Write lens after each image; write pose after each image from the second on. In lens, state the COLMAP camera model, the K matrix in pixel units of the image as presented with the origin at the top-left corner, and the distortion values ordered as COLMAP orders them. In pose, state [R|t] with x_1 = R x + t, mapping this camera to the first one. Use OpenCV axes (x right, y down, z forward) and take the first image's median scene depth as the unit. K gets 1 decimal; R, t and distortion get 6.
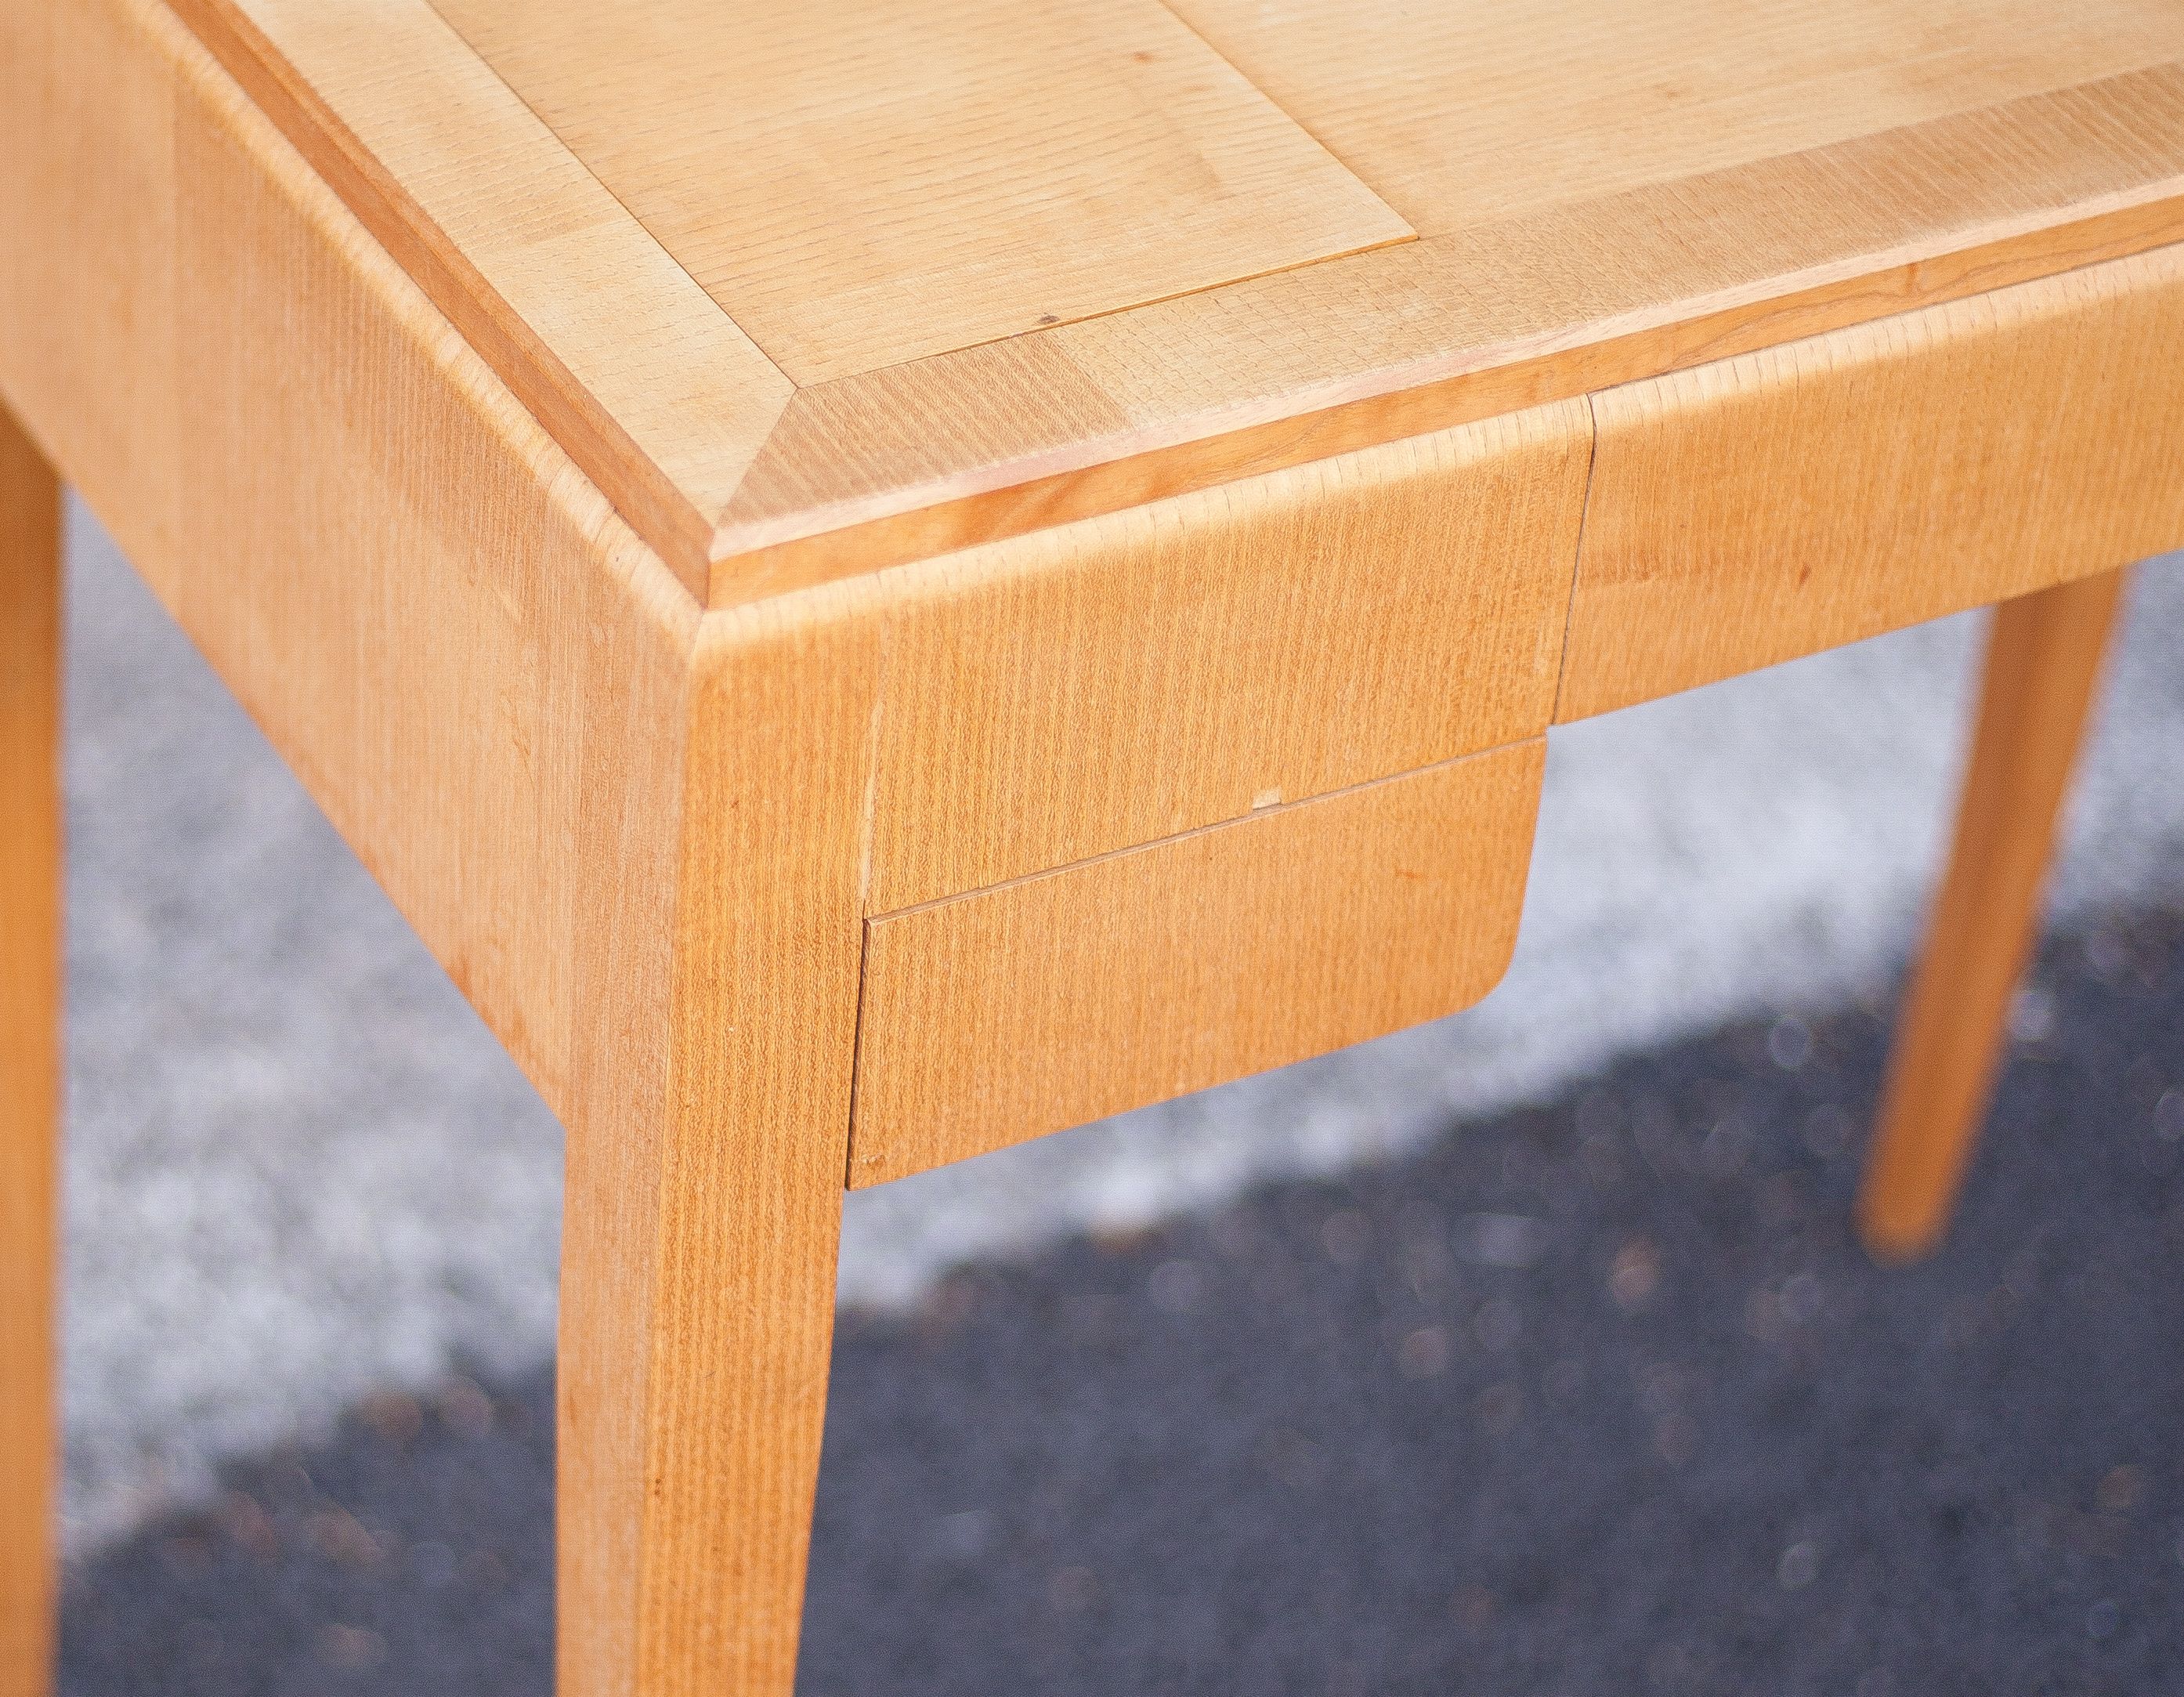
lens RADIAL K [[6599.4, 0, 752.3], [0, 6599.4, 1018.8], [0, 0, 1]] dist [-0.113337, -0.131160]
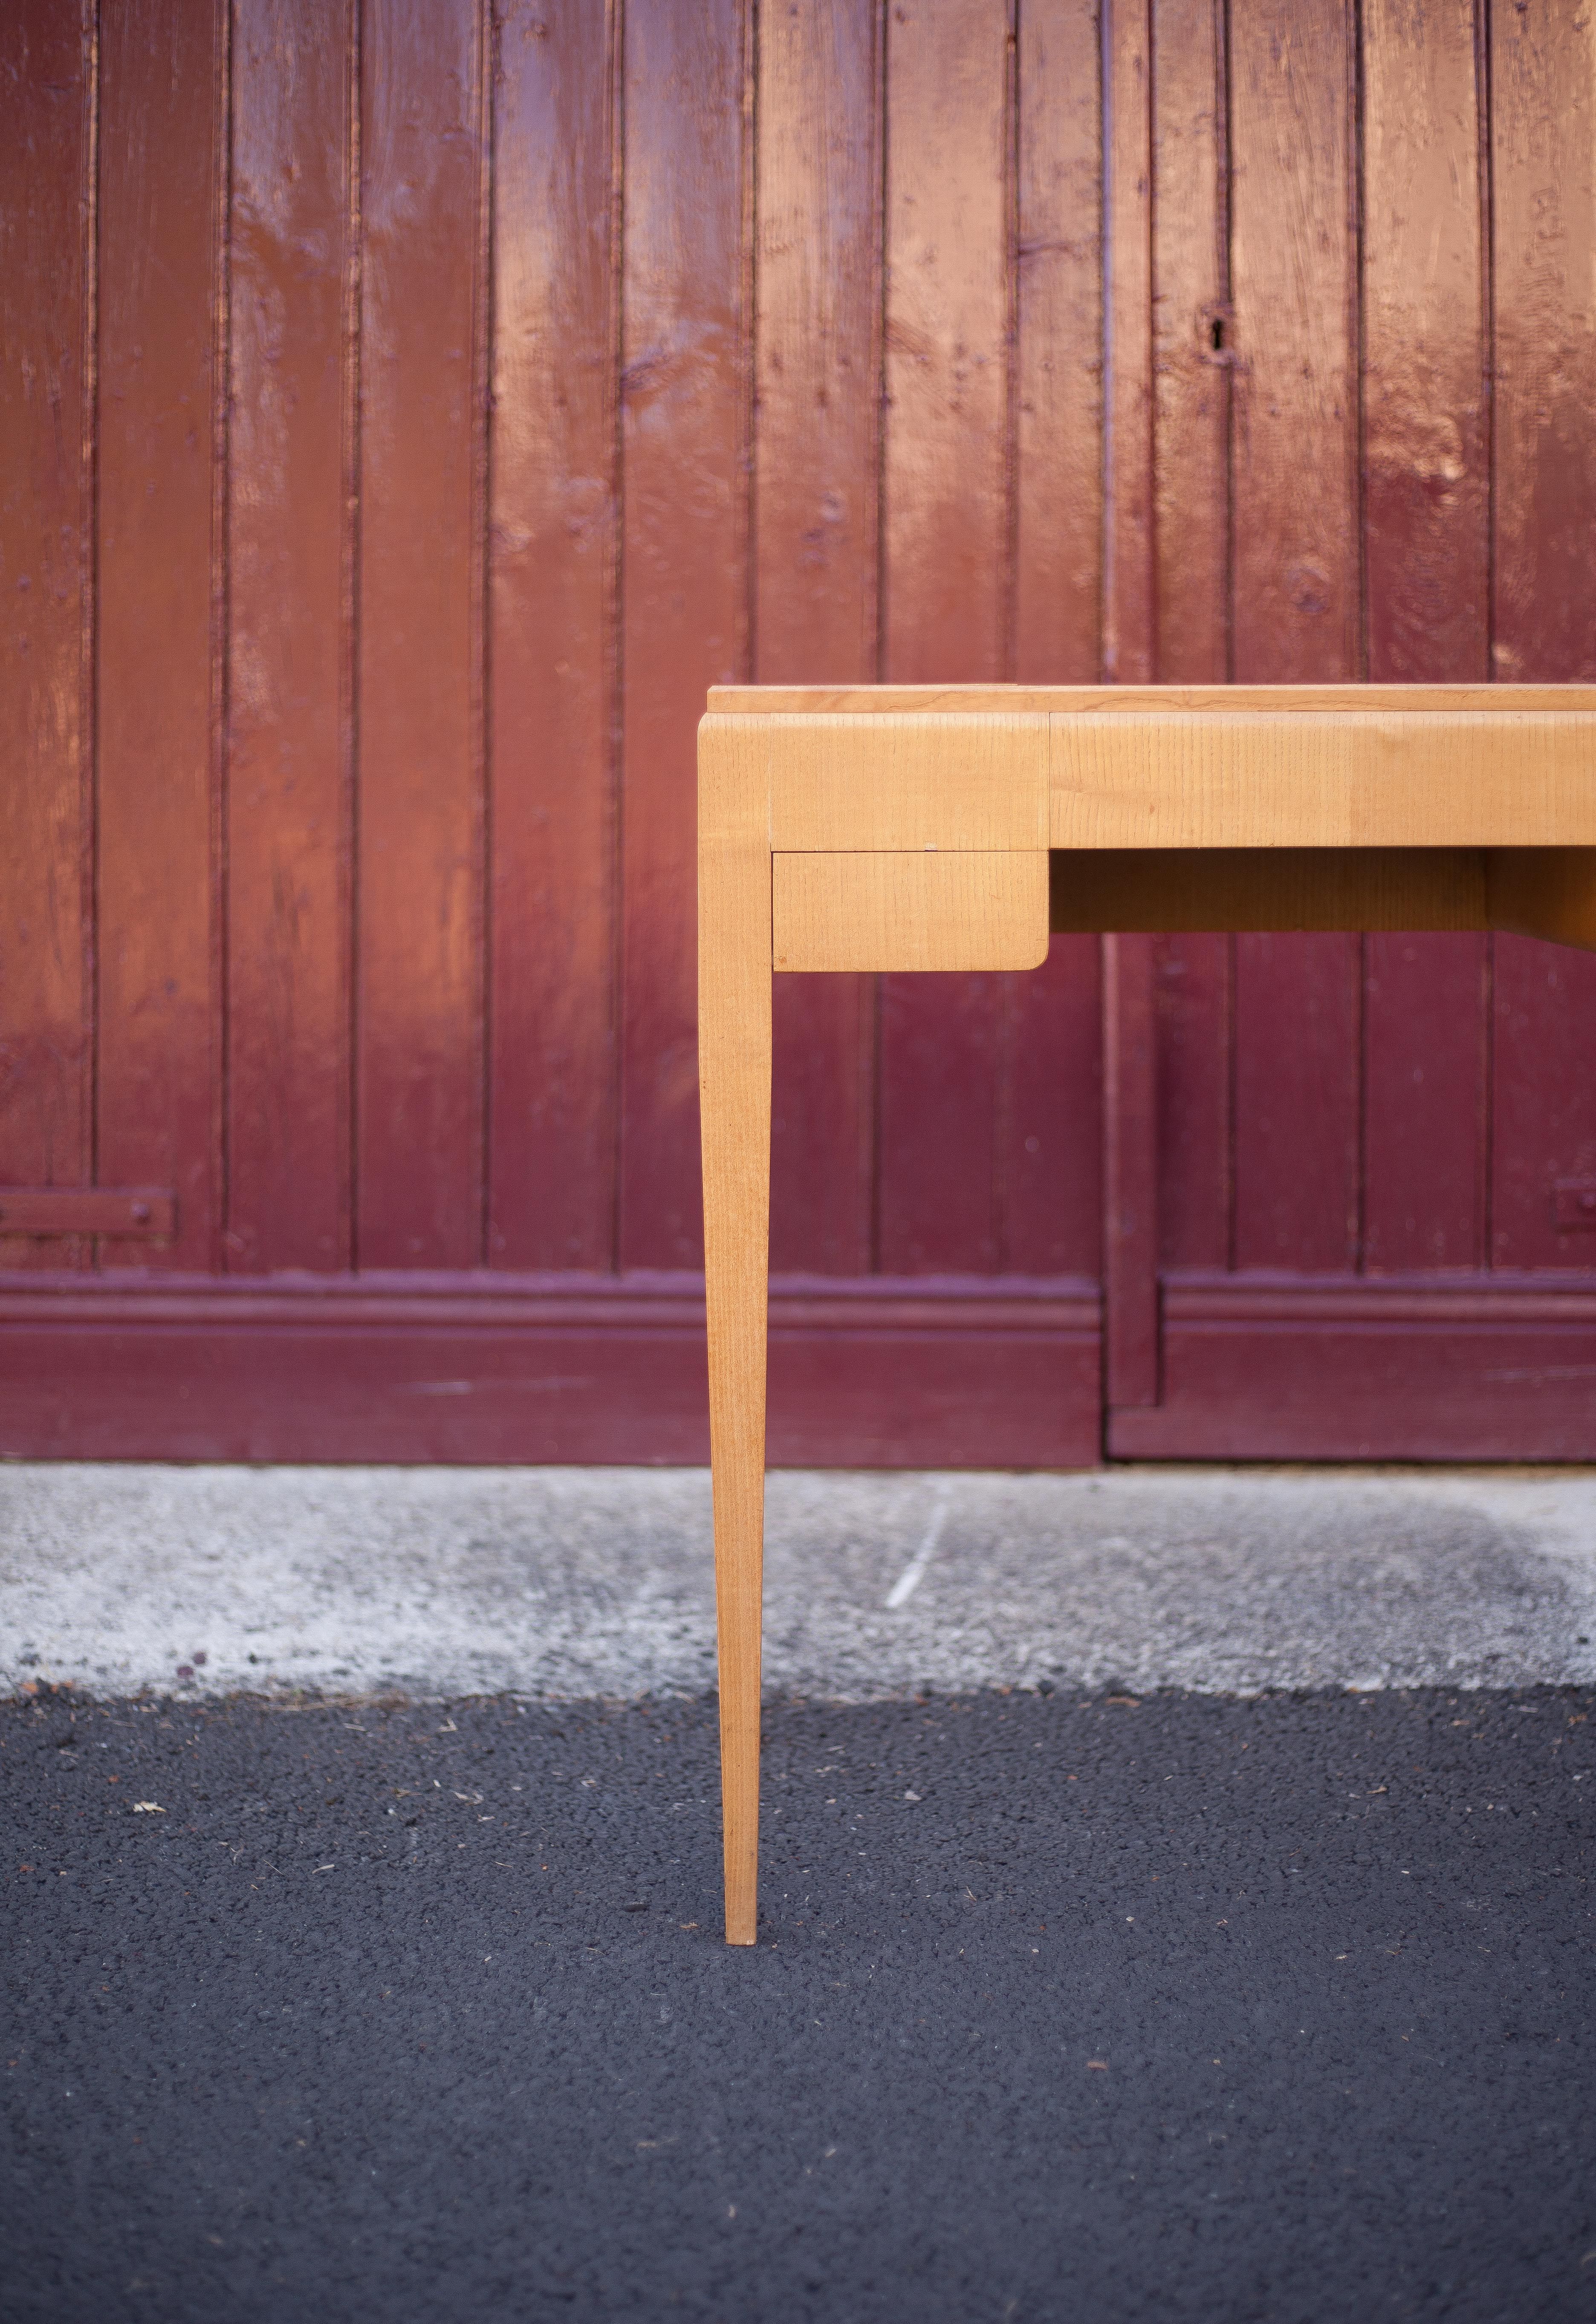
lens RADIAL K [[3535.9, 0, 809.8], [0, 3535.9, 1145.9], [0, 0, 1]] dist [-0.123878, 0.018825]
pose [[0.893480, -0.001692, -0.449099, 0.556183], [-0.236330, 0.848567, -0.473372, 0.629796], [0.381892, 0.529084, 0.757778, -0.087513]]
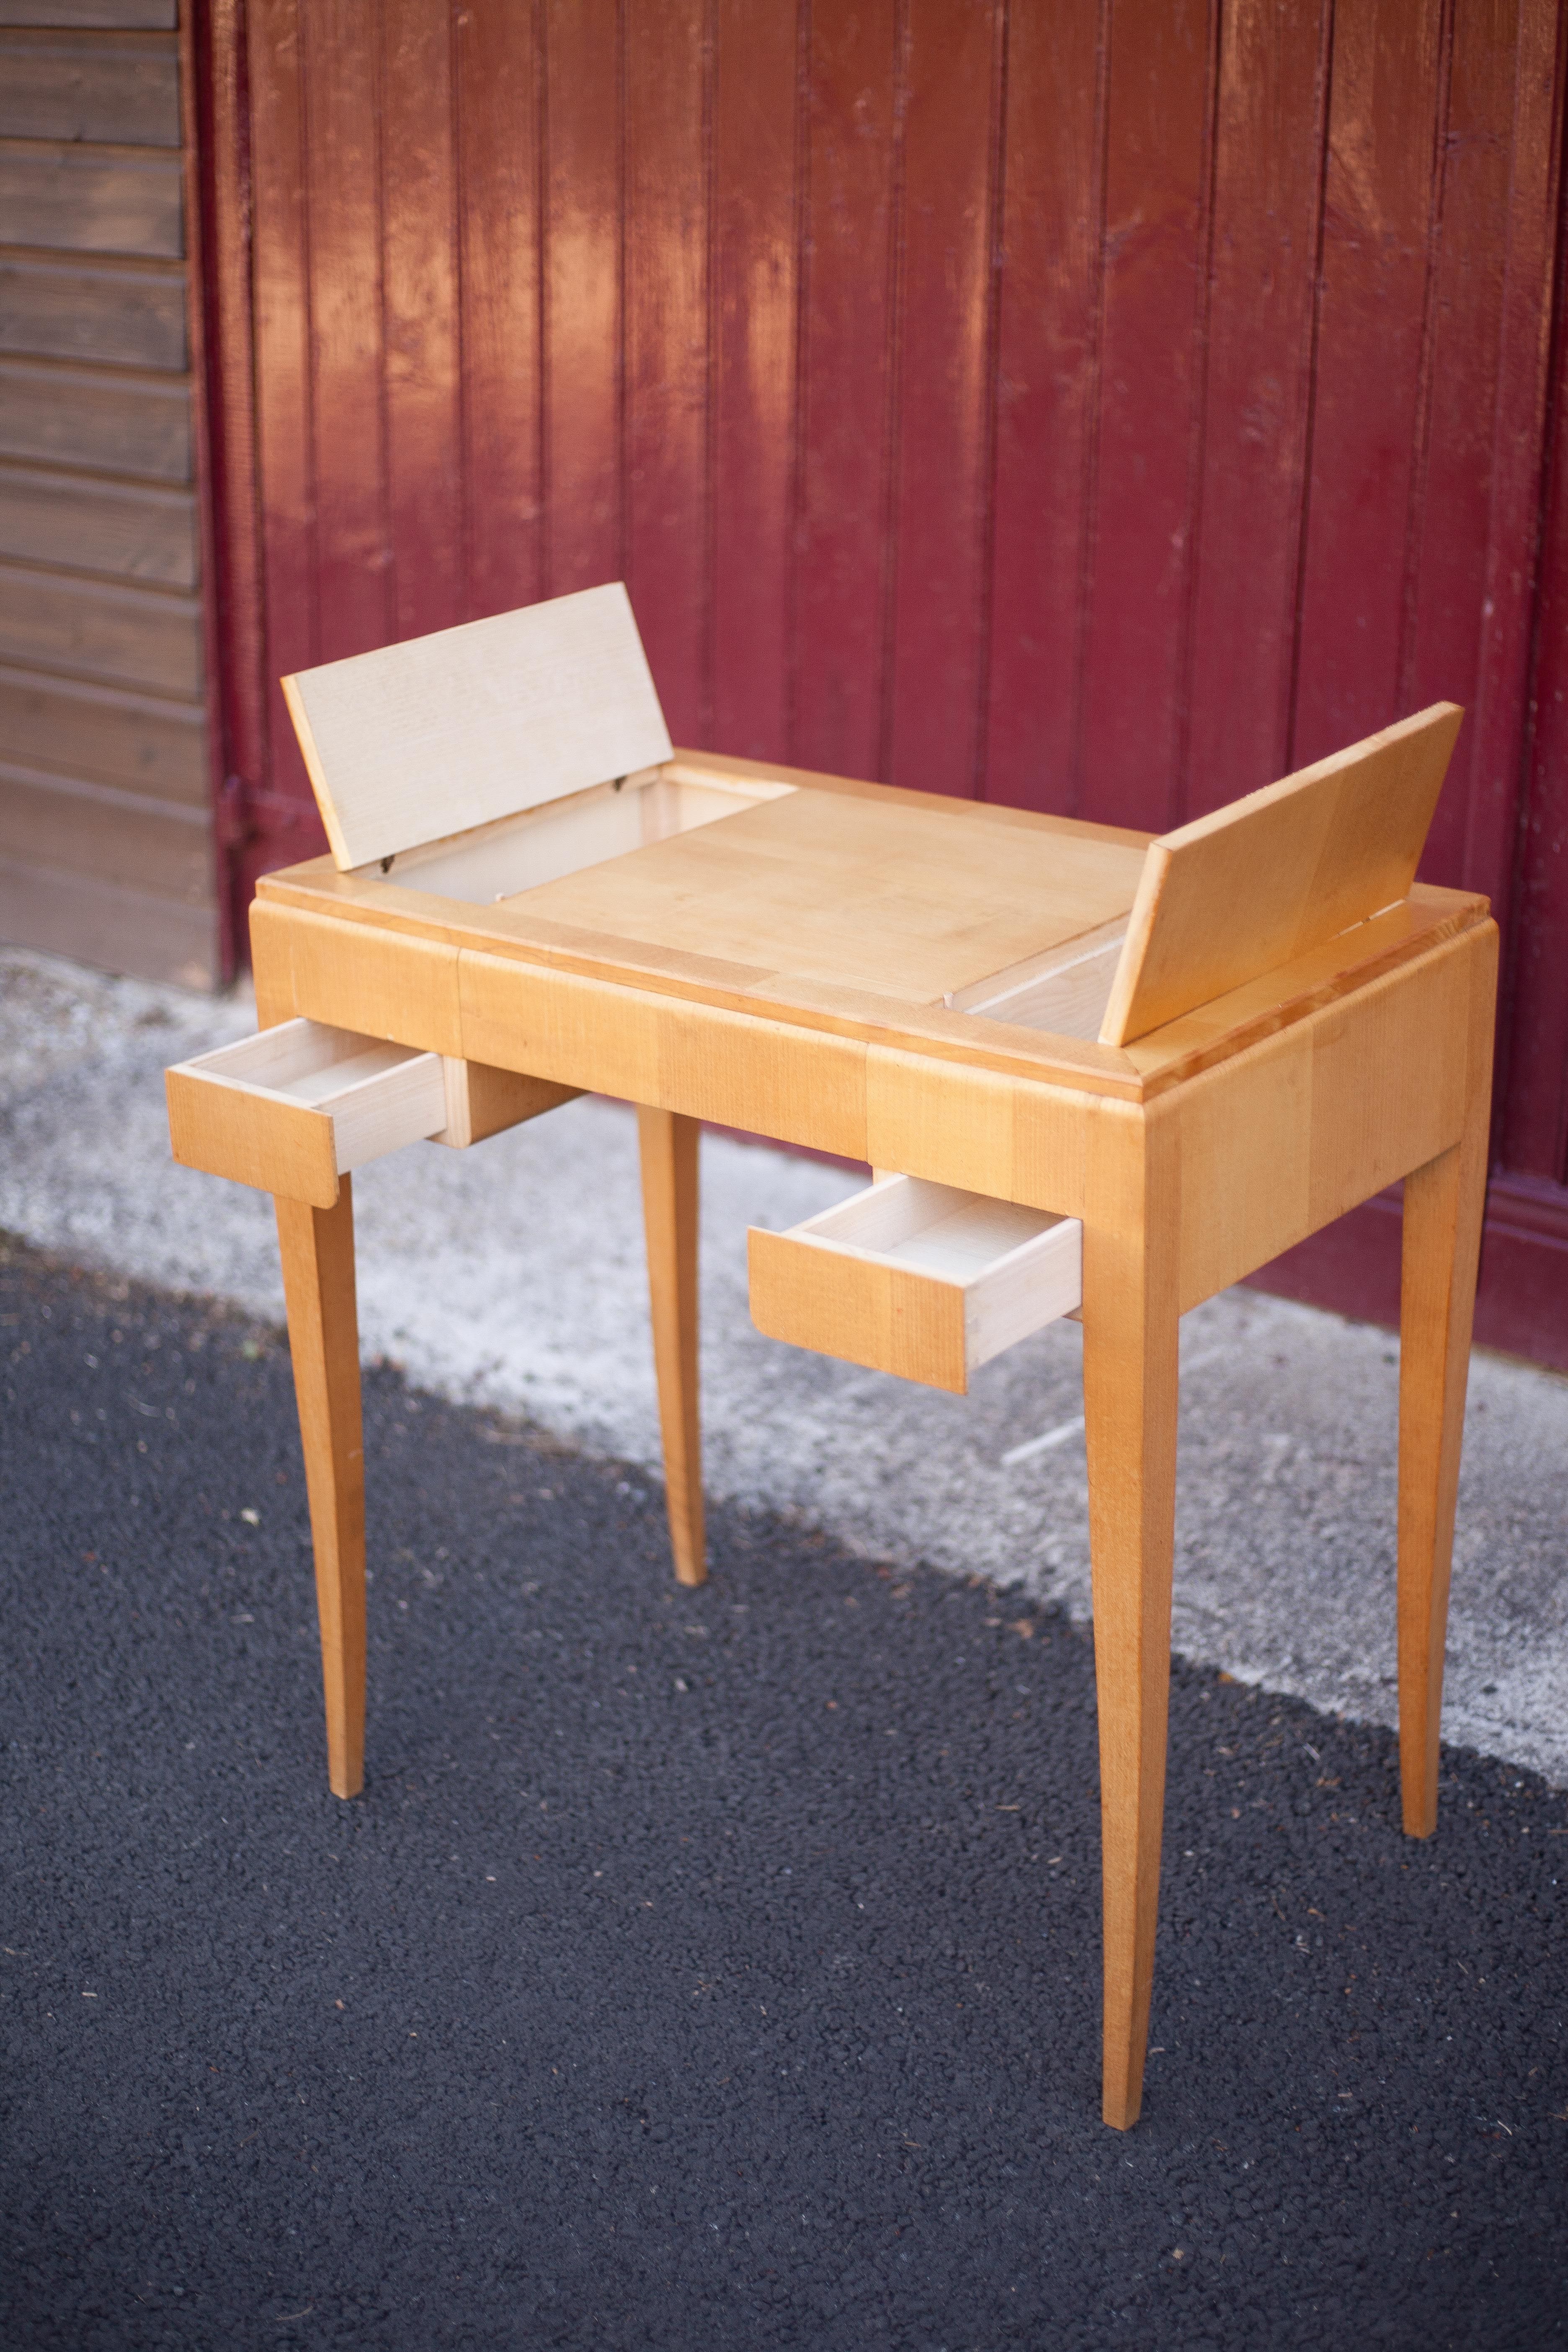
lens RADIAL K [[3487.4, 0, 772.2], [0, 3487.4, 1096.3], [0, 0, 1]] dist [-0.108890, -0.075180]
pose [[0.407793, 0.267713, -0.872946, 1.360756], [-0.524505, 0.851256, 0.016041, -0.108329], [0.747395, 0.451323, 0.487553, 0.210853]]
